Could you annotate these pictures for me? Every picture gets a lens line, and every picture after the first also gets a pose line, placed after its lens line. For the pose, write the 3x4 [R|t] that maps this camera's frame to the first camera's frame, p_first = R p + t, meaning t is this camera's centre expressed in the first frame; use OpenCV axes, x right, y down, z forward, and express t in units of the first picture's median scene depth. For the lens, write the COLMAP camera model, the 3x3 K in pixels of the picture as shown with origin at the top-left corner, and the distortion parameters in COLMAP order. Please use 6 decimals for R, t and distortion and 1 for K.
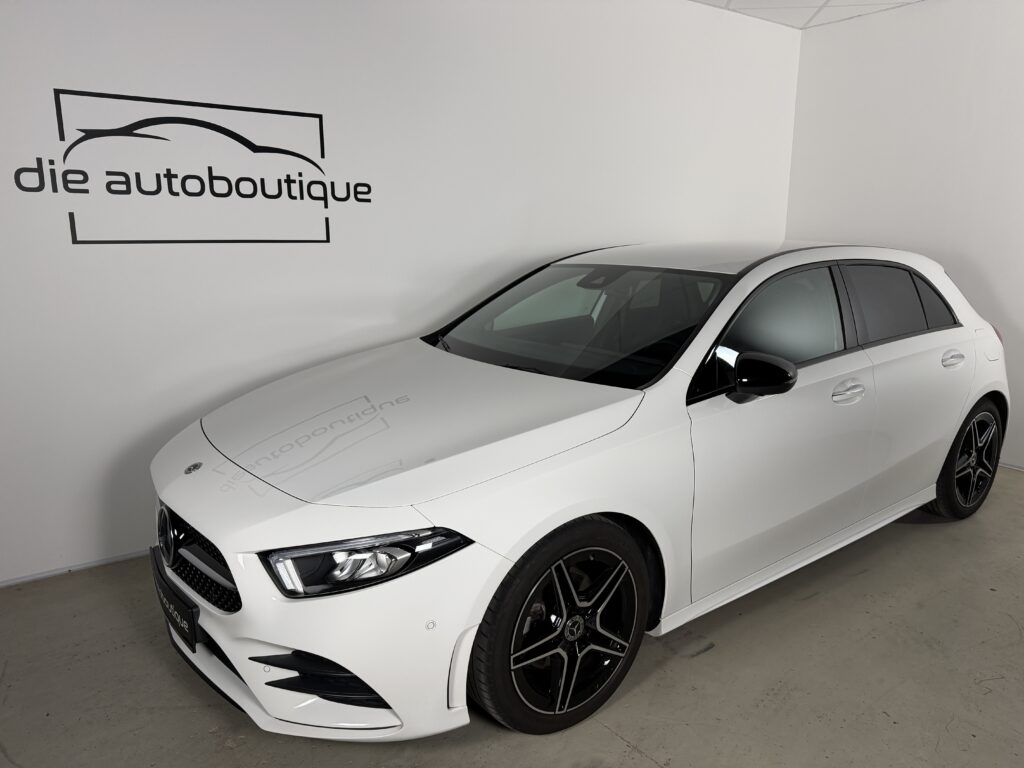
lens RADIAL K [[767.6, 0, 508.2], [0, 767.6, 388.3], [0, 0, 1]] dist [-0.017212, -0.004574]
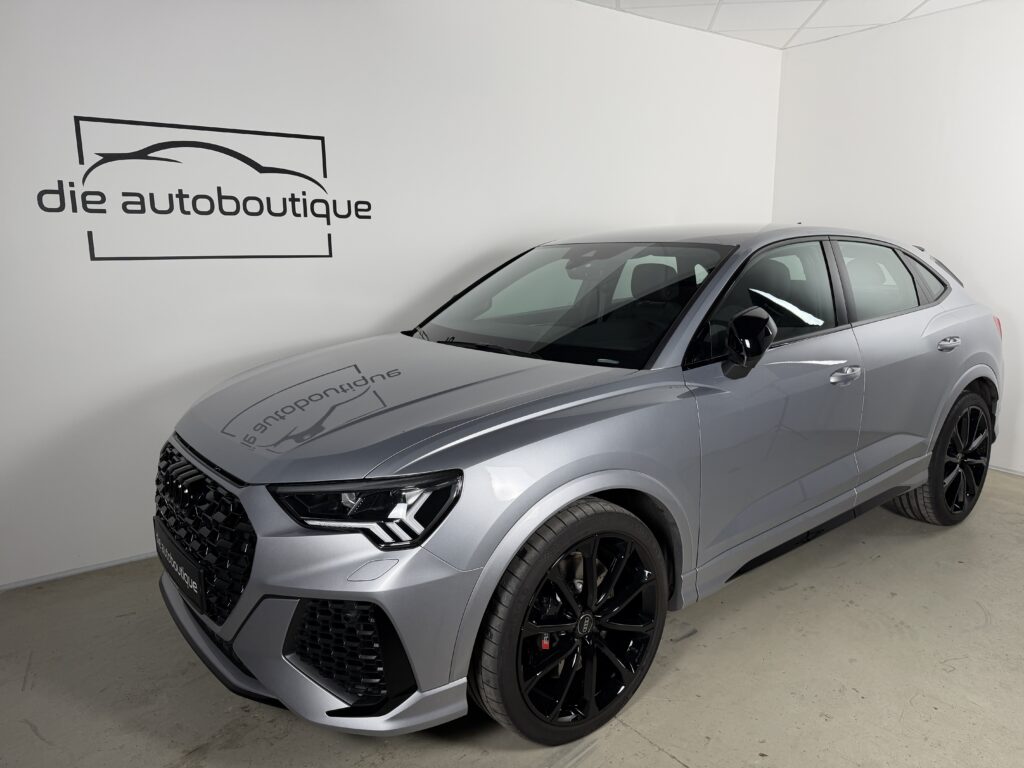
lens RADIAL K [[767.6, 0, 507.5], [0, 767.6, 388.0], [0, 0, 1]] dist [-0.017212, -0.004574]
pose [[0.999955, -0.009467, -0.000578, 0.008091], [0.009455, 0.999787, -0.018350, 0.012375], [0.000752, 0.018344, 0.999831, -0.056362]]
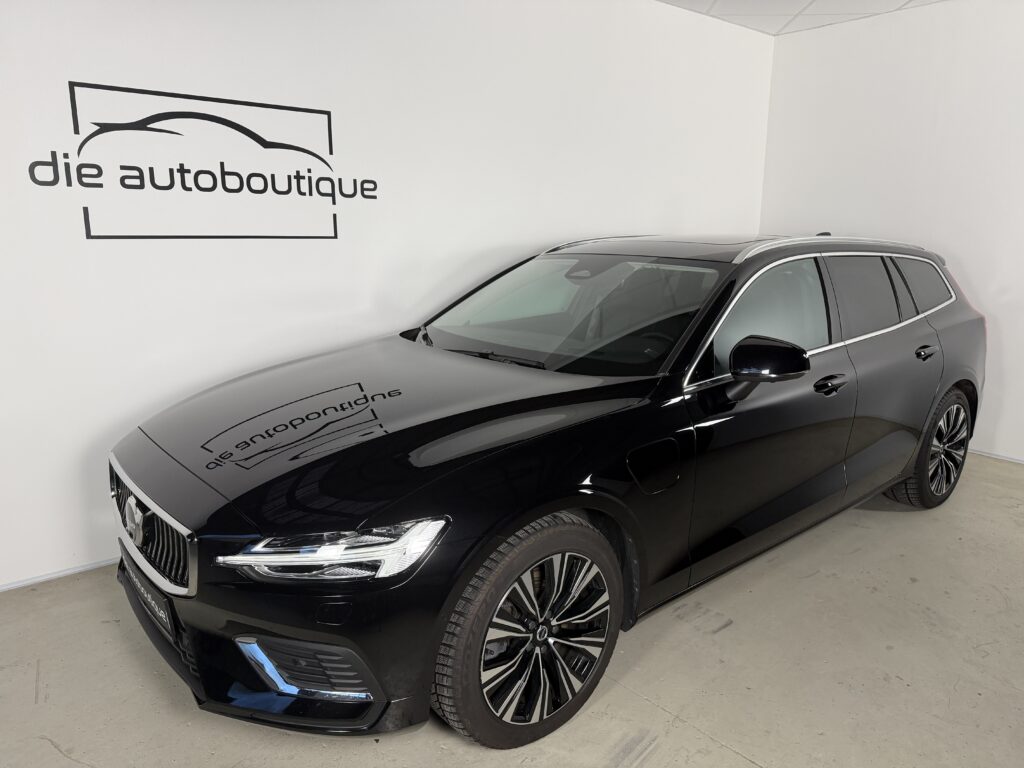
lens RADIAL K [[767.6, 0, 510.5], [0, 767.6, 388.7], [0, 0, 1]] dist [-0.017212, -0.004574]
pose [[0.997128, -0.009025, 0.075199, -0.093134], [0.008529, 0.999940, 0.006906, 0.002447], [-0.075257, -0.006245, 0.997145, -0.026205]]
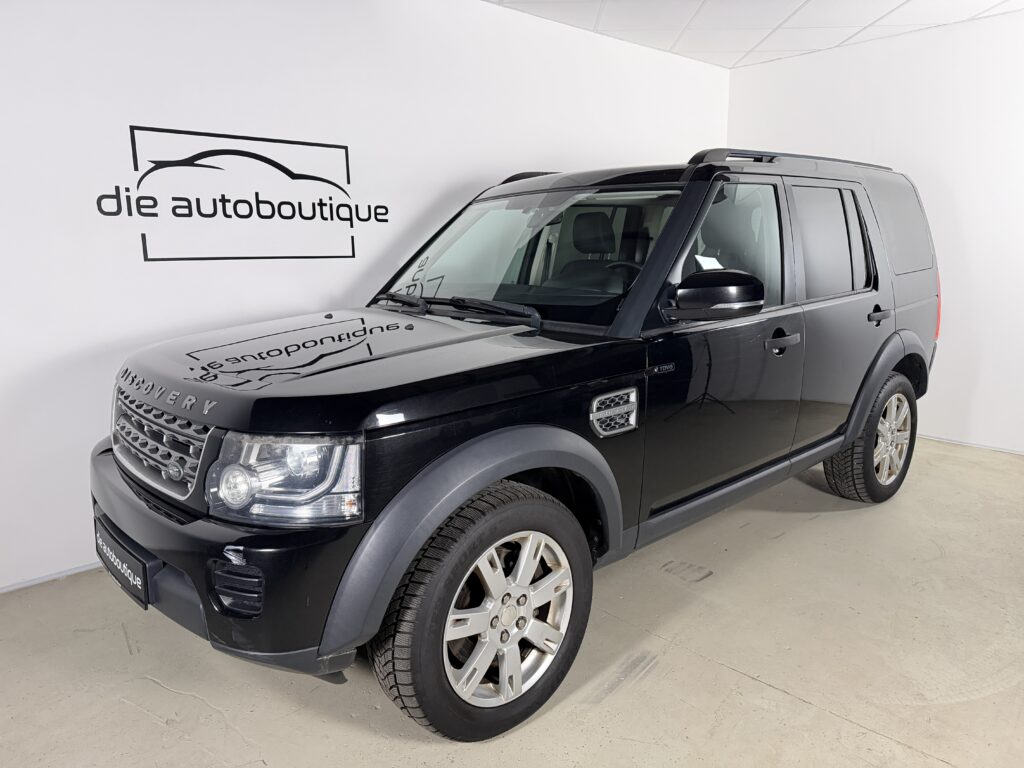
lens RADIAL K [[767.6, 0, 509.8], [0, 767.6, 390.9], [0, 0, 1]] dist [-0.017212, -0.004574]
pose [[0.992747, -0.033955, 0.115324, -0.159098], [0.035645, 0.999285, -0.012625, 0.033798], [-0.114813, 0.016645, 0.993248, -0.172766]]
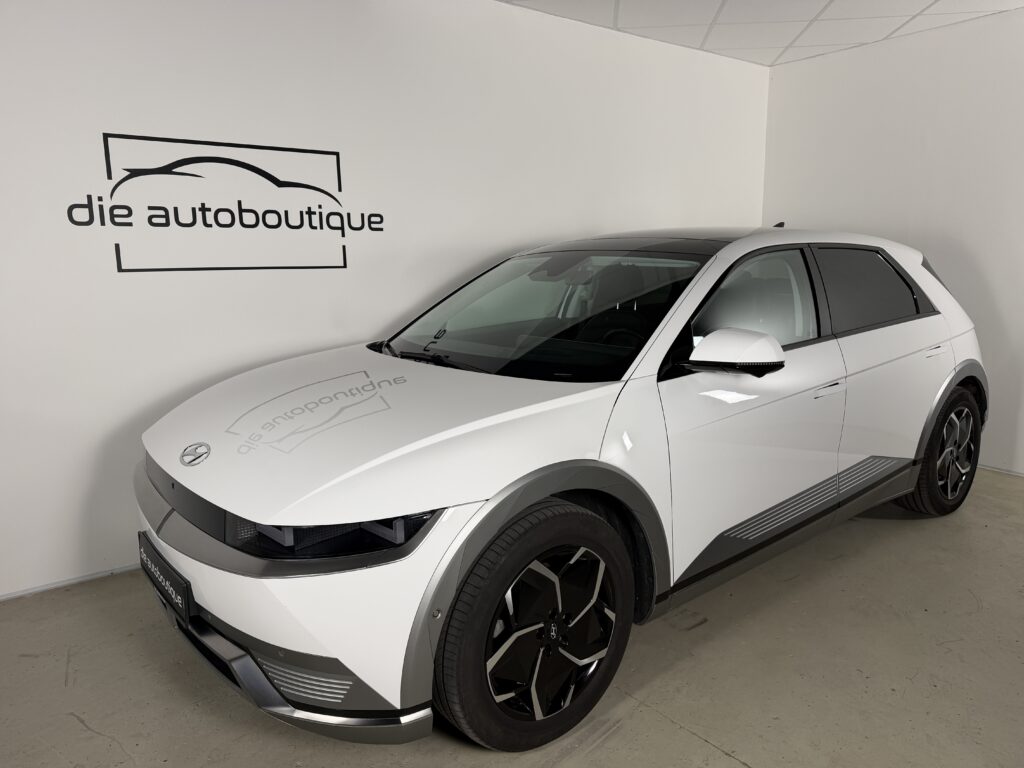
lens RADIAL K [[767.6, 0, 508.3], [0, 767.6, 387.8], [0, 0, 1]] dist [-0.017212, -0.004574]
pose [[0.999560, -0.017785, 0.023730, -0.035251], [0.018519, 0.999346, -0.031054, 0.020386], [-0.023162, 0.031480, 0.999236, -0.101072]]
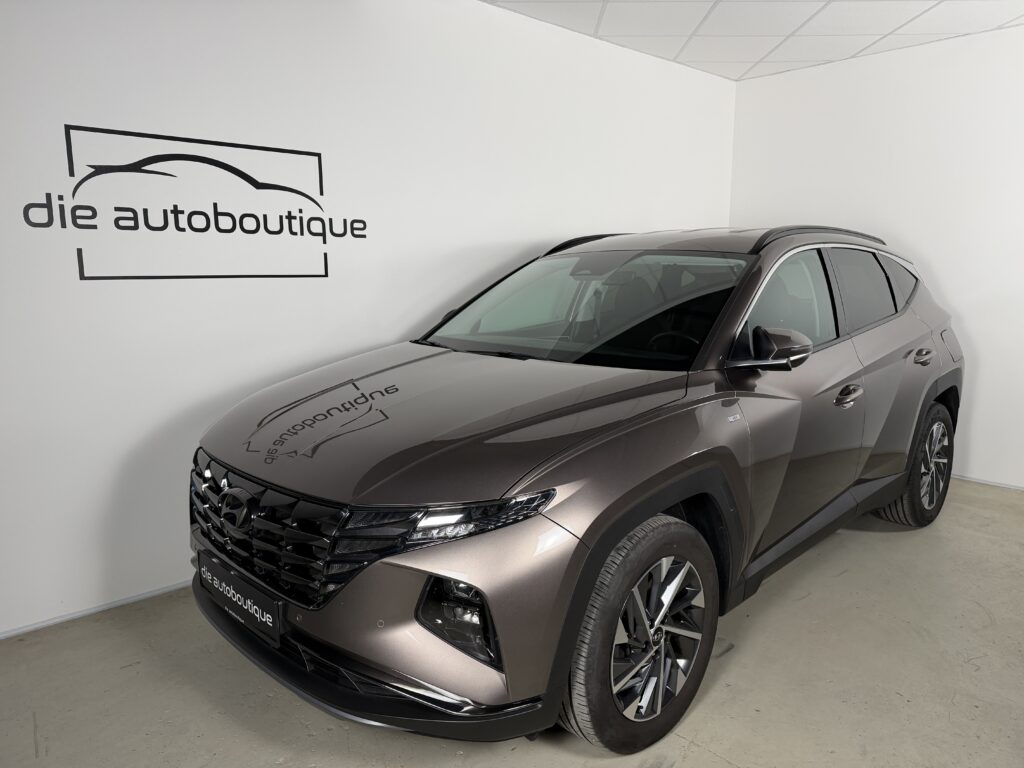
lens RADIAL K [[767.6, 0, 515.2], [0, 767.6, 383.4], [0, 0, 1]] dist [-0.017212, -0.004574]
pose [[0.990741, -0.023356, 0.133744, -0.140640], [0.029455, 0.998606, -0.043808, 0.002806], [-0.132534, 0.047341, 0.990047, -0.037996]]
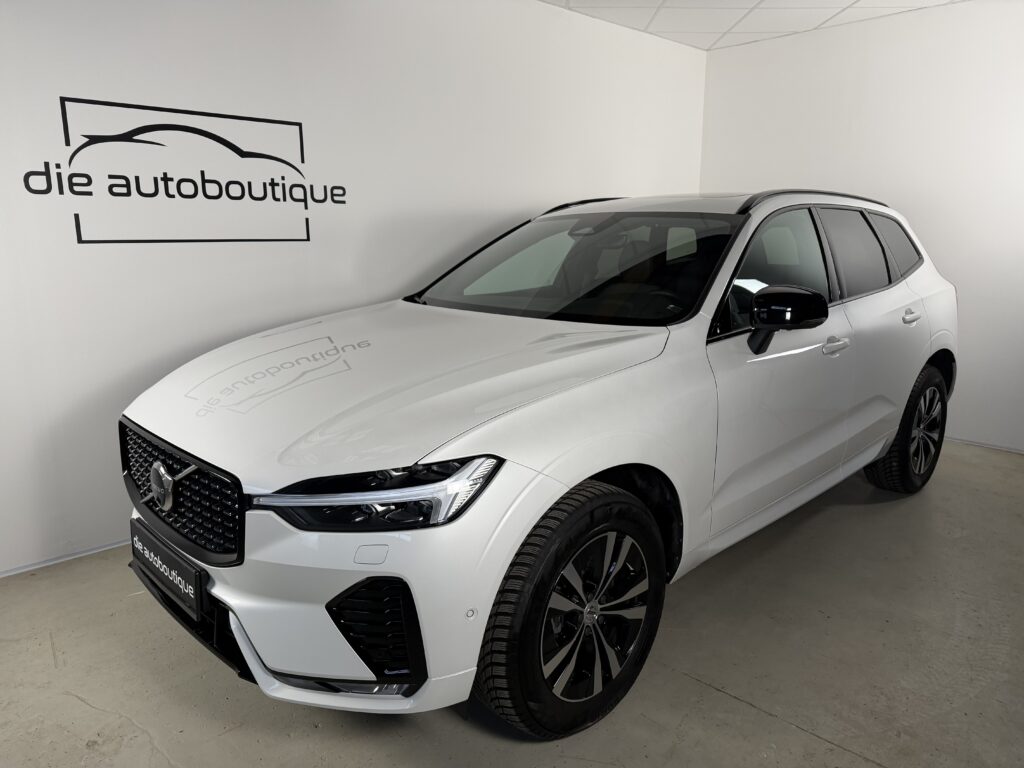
lens RADIAL K [[767.6, 0, 515.0], [0, 767.6, 389.8], [0, 0, 1]] dist [-0.017212, -0.004574]
pose [[0.988395, -0.032854, 0.148313, -0.127351], [0.032162, 0.999458, 0.007062, 0.023584], [-0.148465, -0.002210, 0.988915, -0.125684]]
